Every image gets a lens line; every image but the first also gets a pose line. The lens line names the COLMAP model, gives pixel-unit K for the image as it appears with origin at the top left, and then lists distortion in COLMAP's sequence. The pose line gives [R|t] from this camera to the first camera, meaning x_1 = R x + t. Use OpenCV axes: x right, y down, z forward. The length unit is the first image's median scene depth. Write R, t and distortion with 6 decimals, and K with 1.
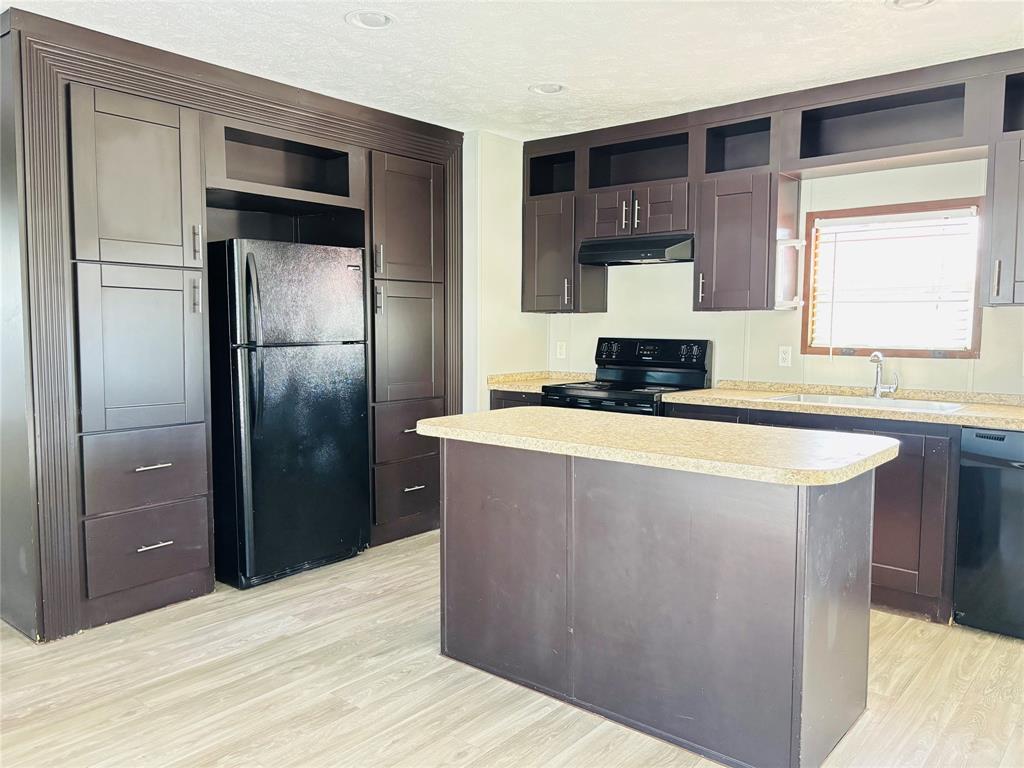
lens RADIAL K [[783.6, 0, 515.4], [0, 783.6, 389.4], [0, 0, 1]] dist [0.024441, 0.005497]
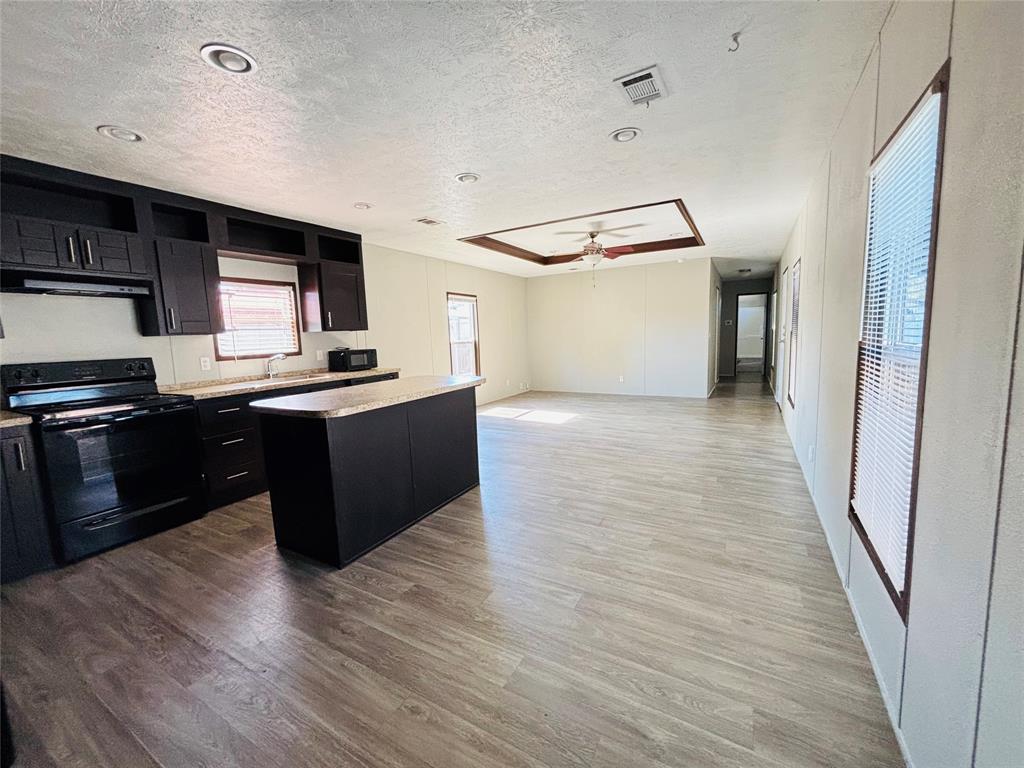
lens RADIAL K [[414.3, 0, 508.2], [0, 414.3, 383.4], [0, 0, 1]] dist [-0.000727, 0.001819]
pose [[-0.179900, -0.115259, 0.976909, -0.703274], [0.121173, 0.982952, 0.138287, -0.053157], [-0.976193, 0.143253, -0.162867, 0.642833]]
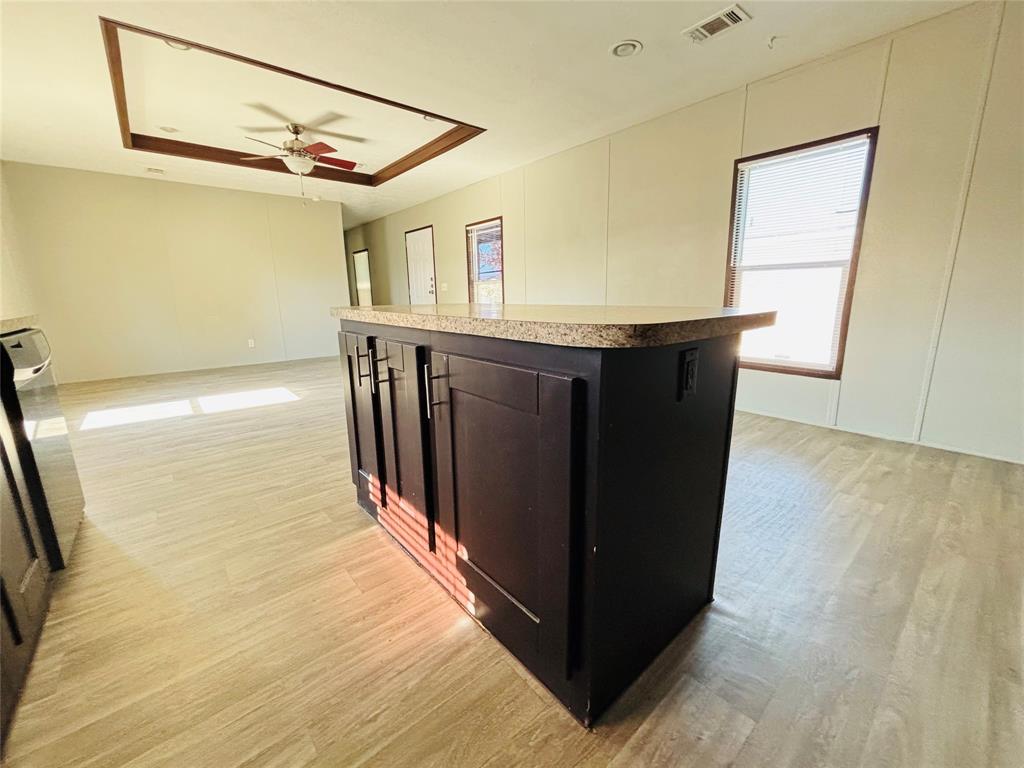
lens RADIAL K [[414.3, 0, 509.7], [0, 414.3, 380.4], [0, 0, 1]] dist [-0.000727, 0.001819]
pose [[-0.986150, -0.023436, 0.164193, 0.038285], [0.025842, 0.956166, 0.291684, -0.013071], [-0.163831, 0.291887, -0.942317, 1.139269]]
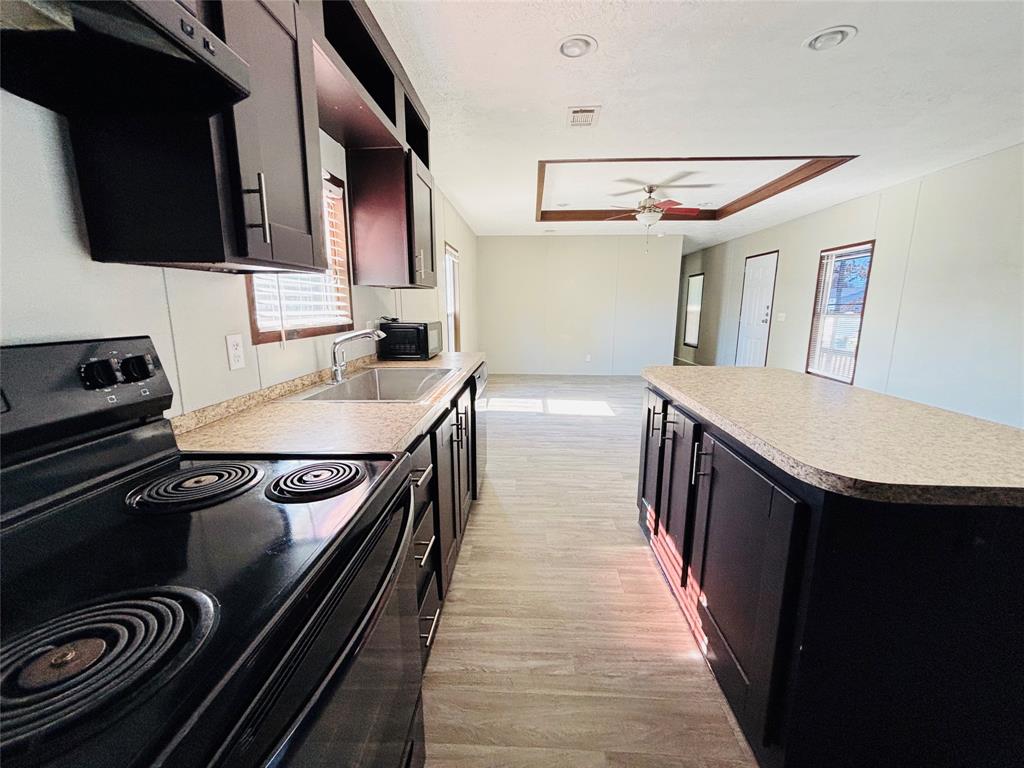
lens RADIAL K [[414.3, 0, 514.1], [0, 414.3, 384.1], [0, 0, 1]] dist [-0.000727, 0.001819]
pose [[-0.613681, -0.156090, 0.773971, -0.039811], [0.061496, 0.967837, 0.243948, -0.097779], [-0.787156, 0.197302, -0.584344, 1.211808]]
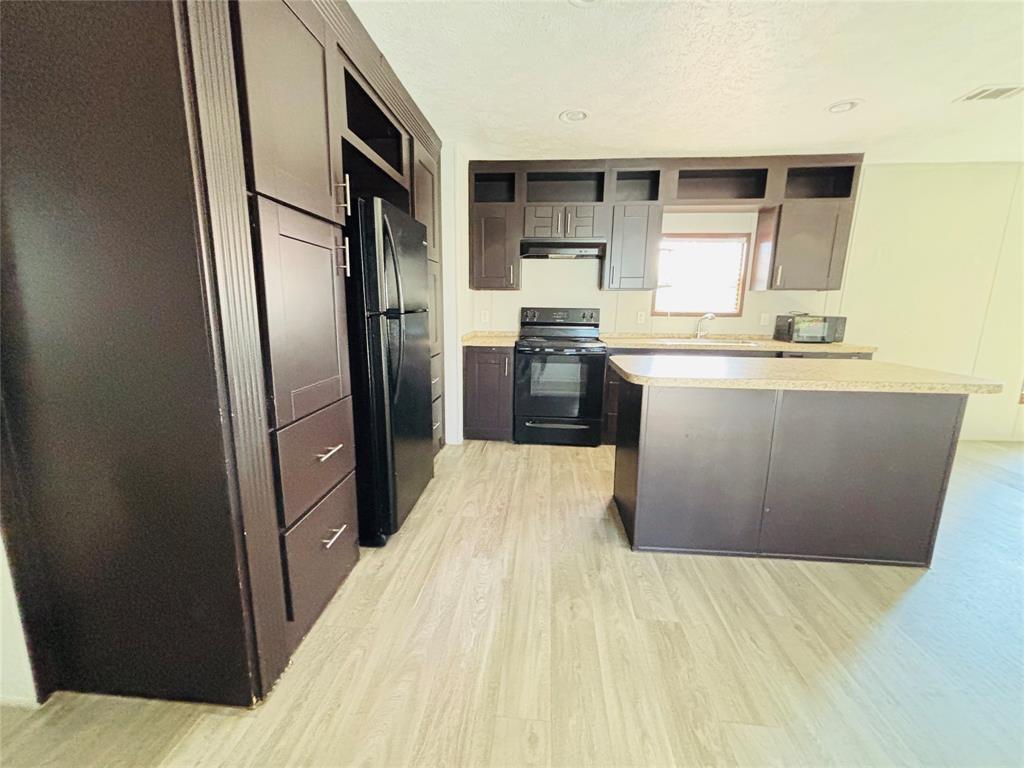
lens RADIAL K [[414.3, 0, 510.5], [0, 414.3, 384.1], [0, 0, 1]] dist [-0.000727, 0.001819]
pose [[0.817953, -0.104928, 0.565635, -0.513458], [0.040239, 0.991253, 0.125693, -0.027106], [-0.573876, -0.080050, 0.815020, 0.477434]]
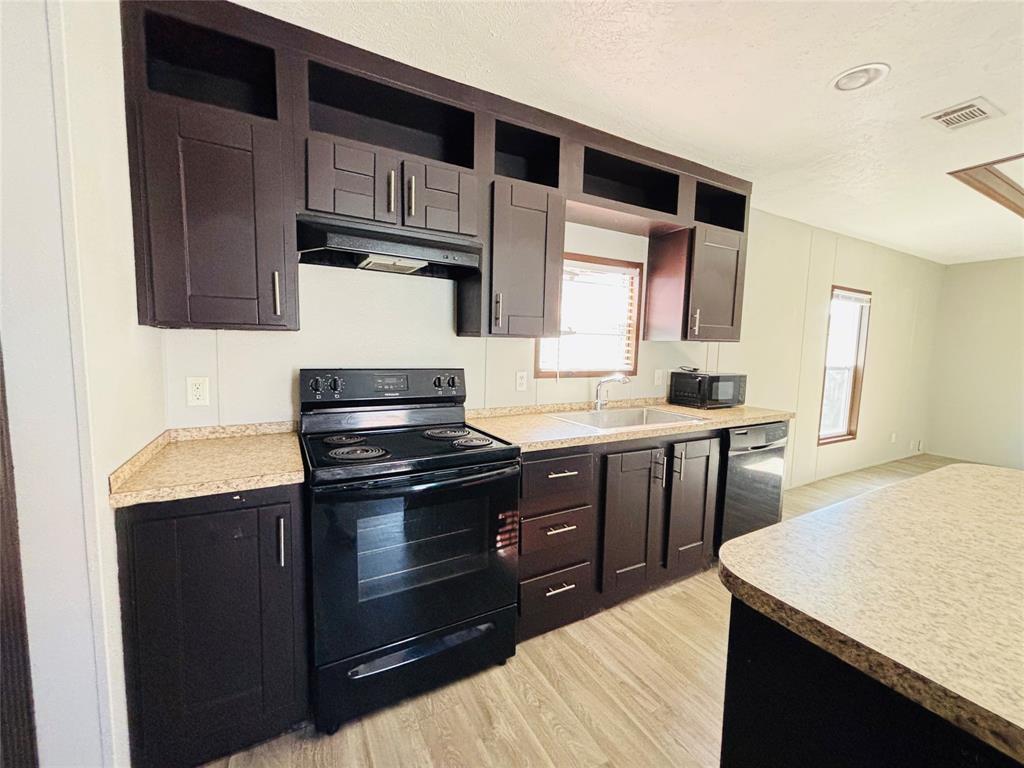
lens RADIAL K [[414.3, 0, 507.9], [0, 414.3, 383.6], [0, 0, 1]] dist [-0.000727, 0.001819]
pose [[0.356631, -0.087294, 0.930158, -0.215615], [0.058450, 0.995759, 0.071040, -0.094336], [-0.932415, 0.029032, 0.360221, 0.967573]]
